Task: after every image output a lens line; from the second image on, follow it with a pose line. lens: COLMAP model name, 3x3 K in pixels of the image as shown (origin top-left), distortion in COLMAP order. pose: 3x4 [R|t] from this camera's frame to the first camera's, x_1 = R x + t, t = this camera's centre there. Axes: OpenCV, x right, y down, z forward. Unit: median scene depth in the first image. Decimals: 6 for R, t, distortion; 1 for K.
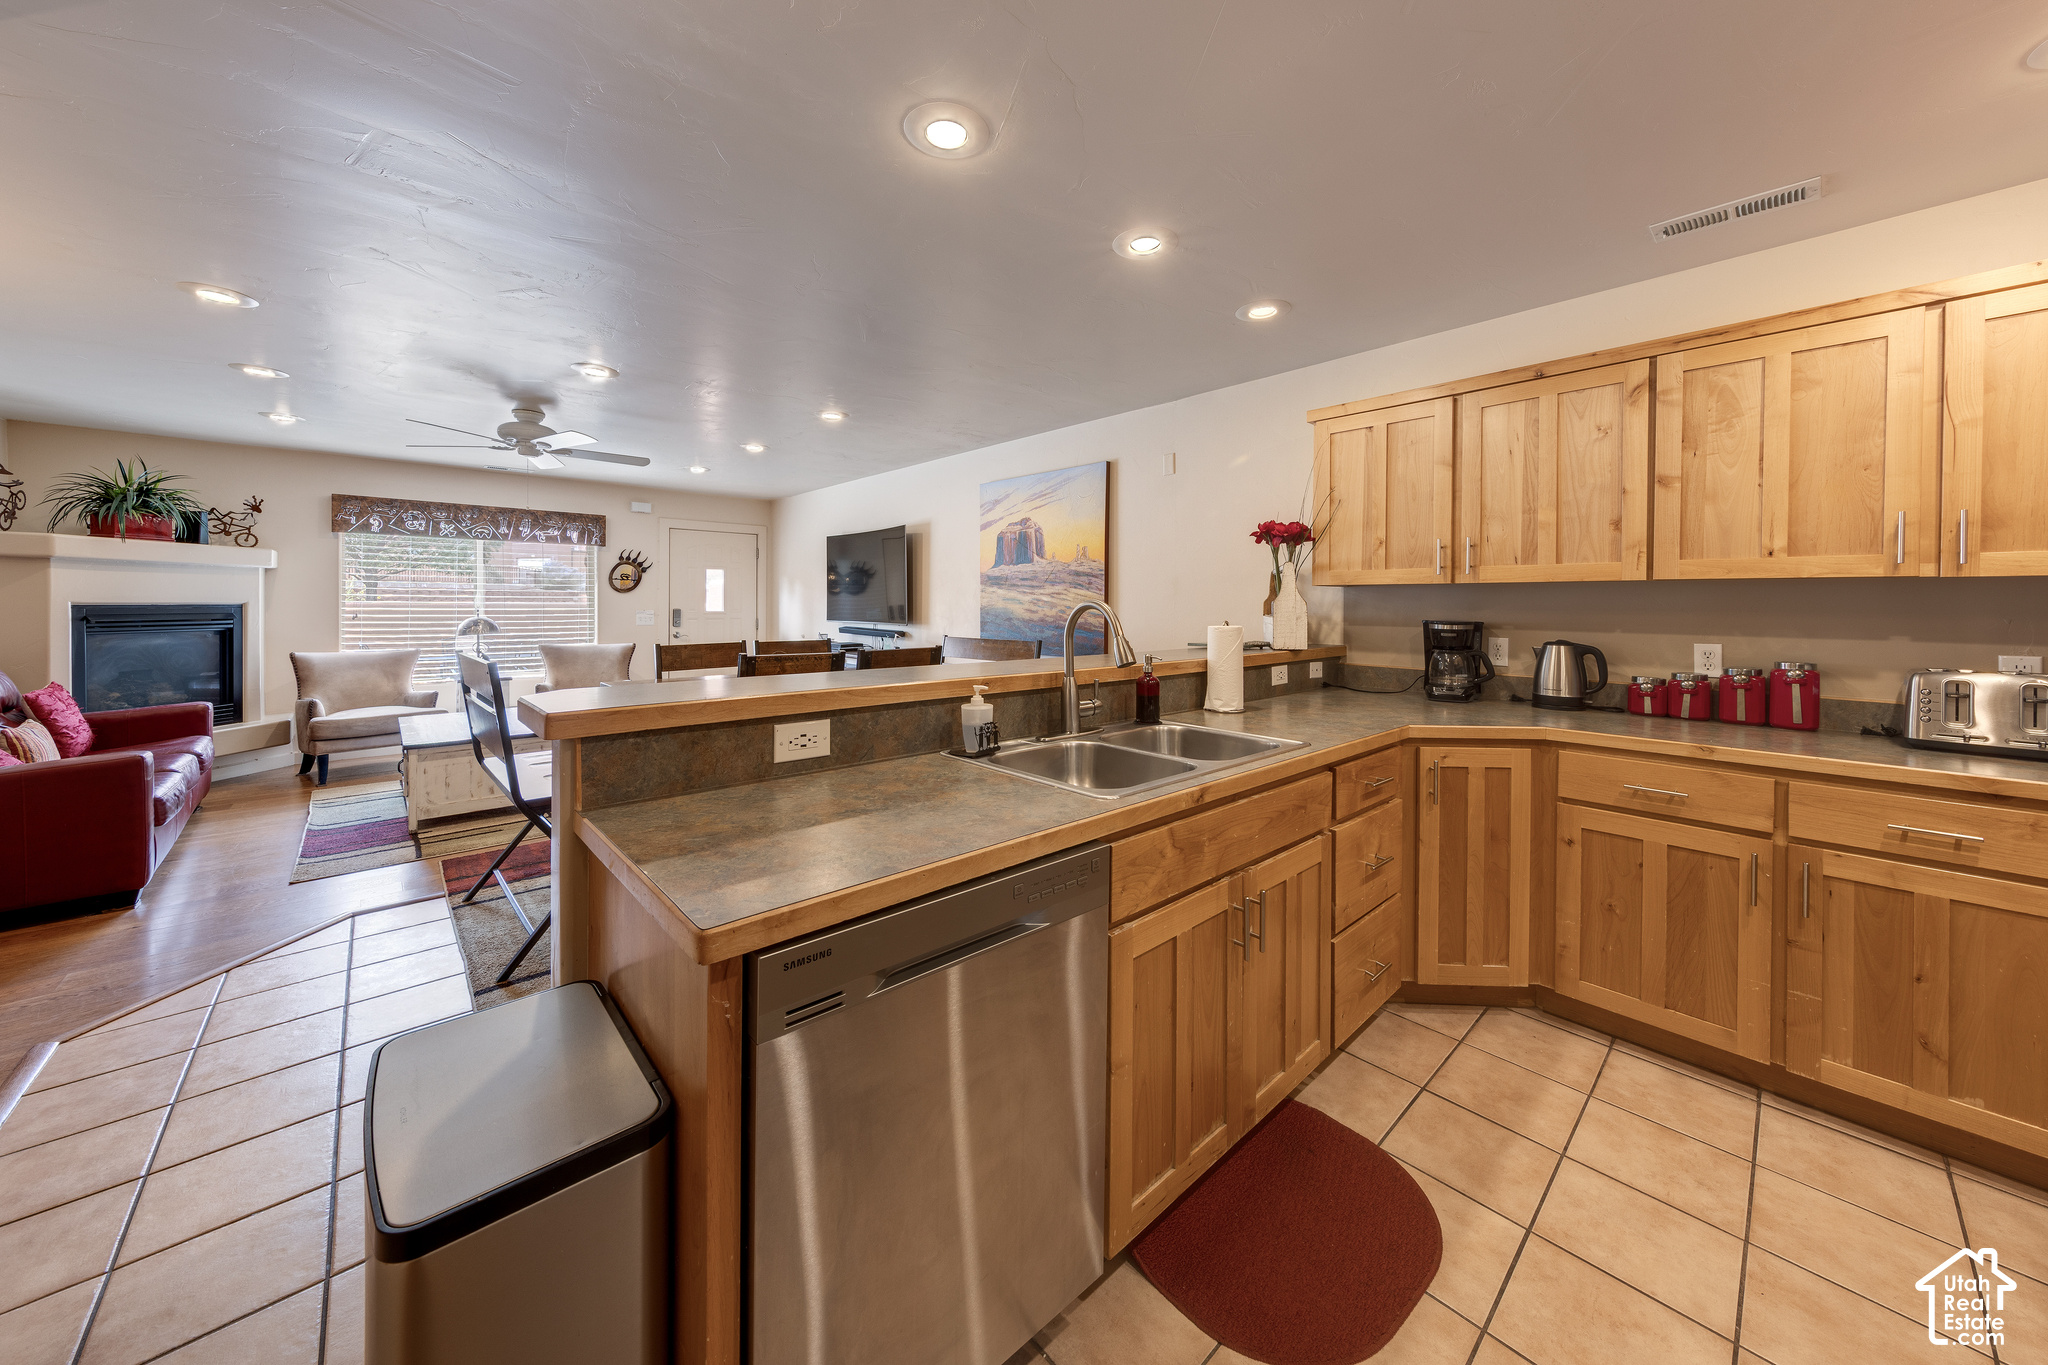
lens RADIAL K [[700.5, 0, 1026.6], [0, 700.5, 612.1], [0, 0, 1]] dist [-0.000054, 0.000076]
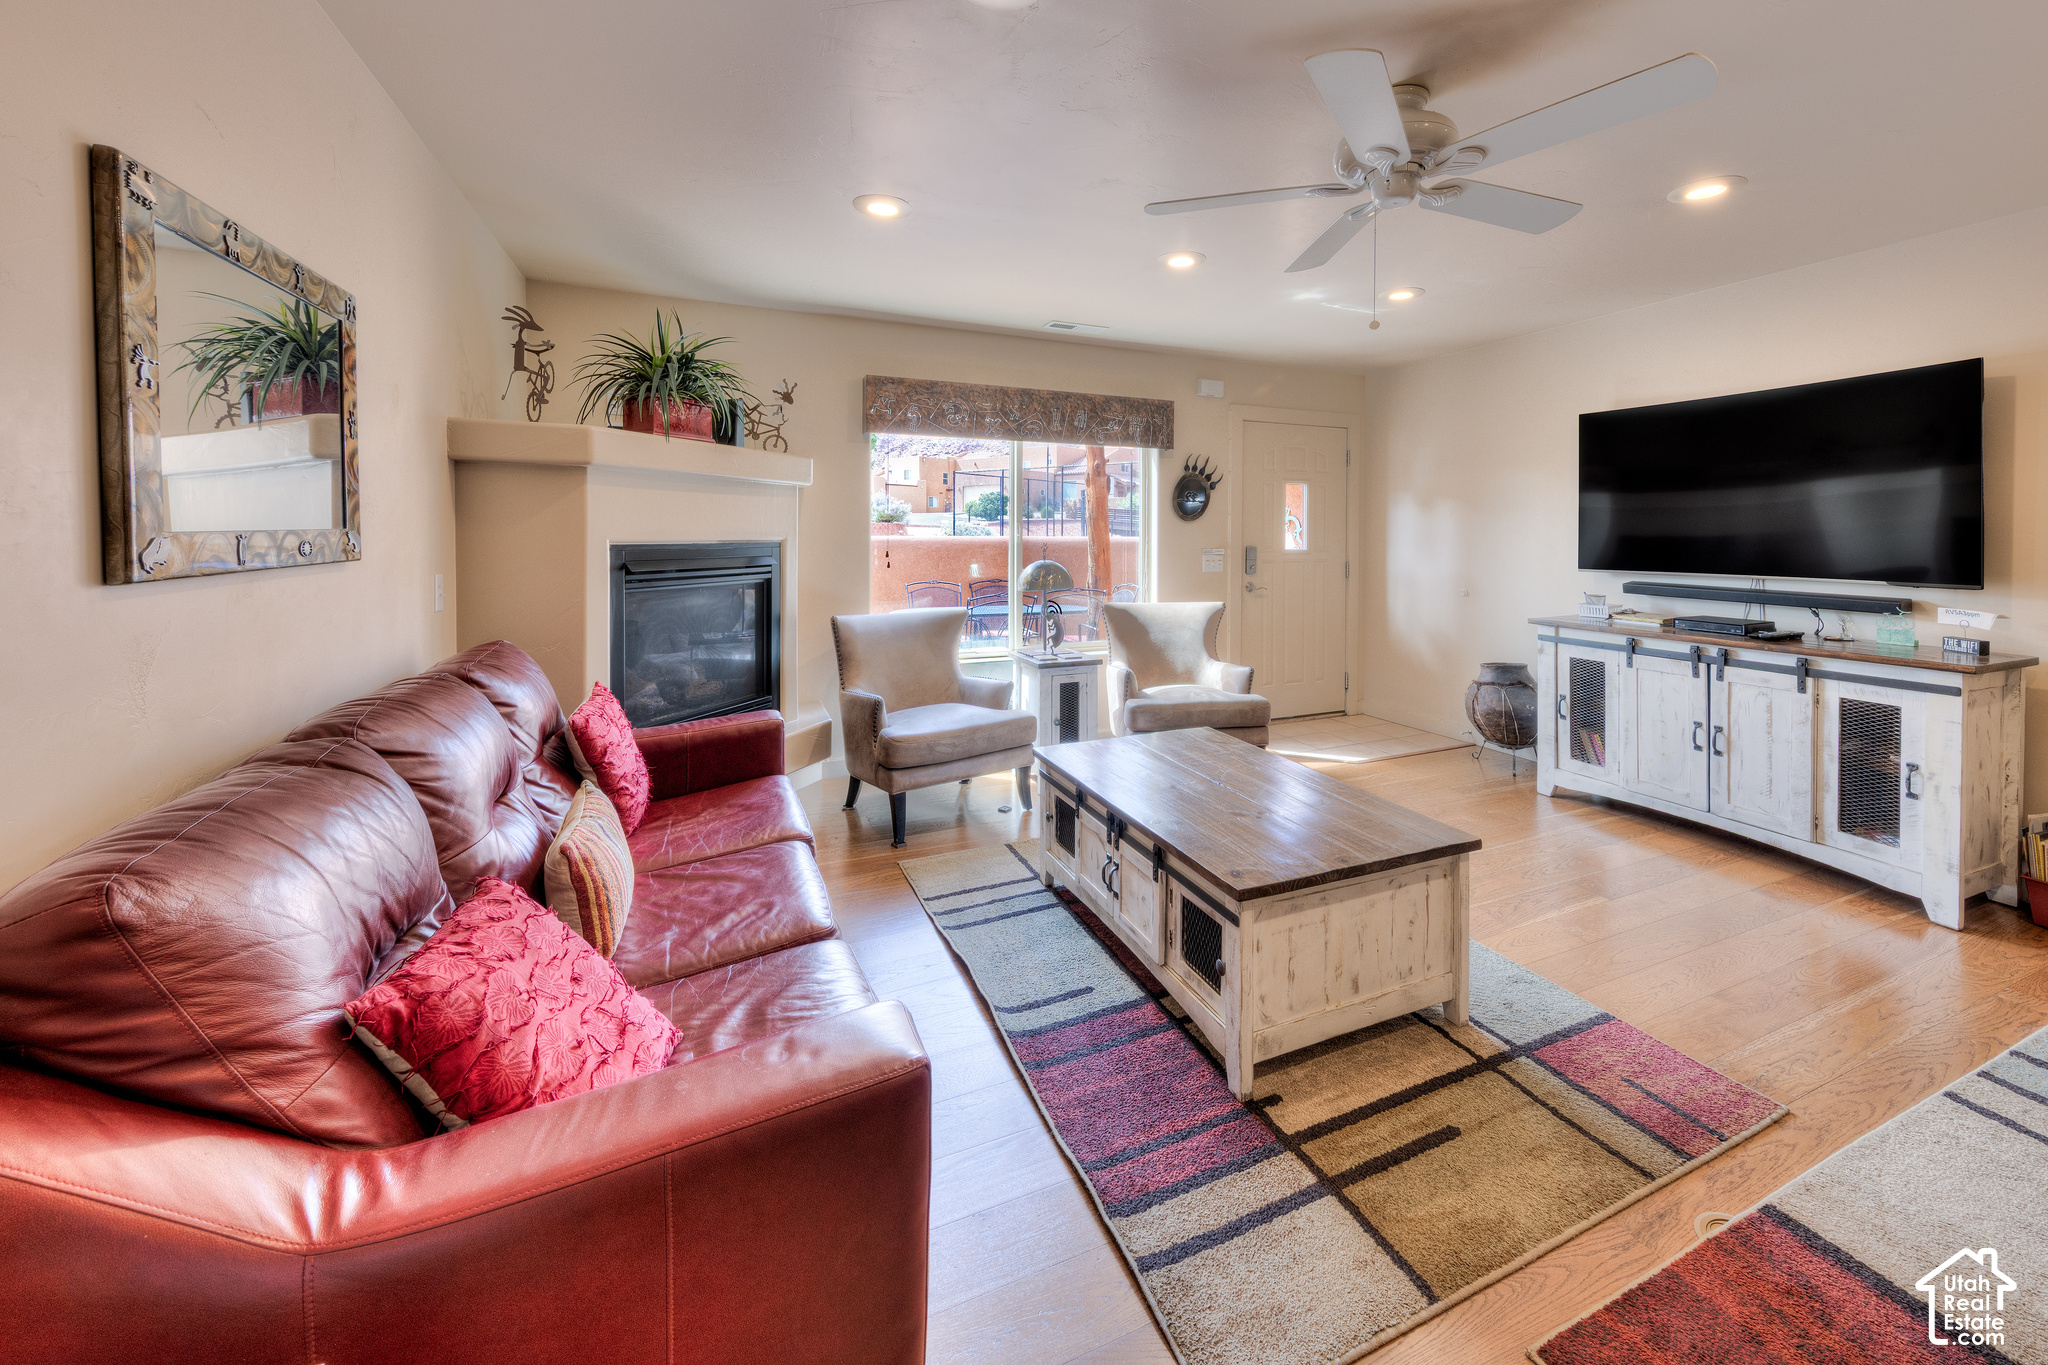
lens RADIAL K [[718.5, 0, 1018.2], [0, 718.5, 550.7], [0, 0, 1]] dist [0.005286, -0.000003]
pose [[0.942038, 0.004743, -0.335472, -0.693465], [-0.001674, 0.999954, 0.009437, -0.009763], [0.335501, -0.008329, 0.942003, 0.448156]]
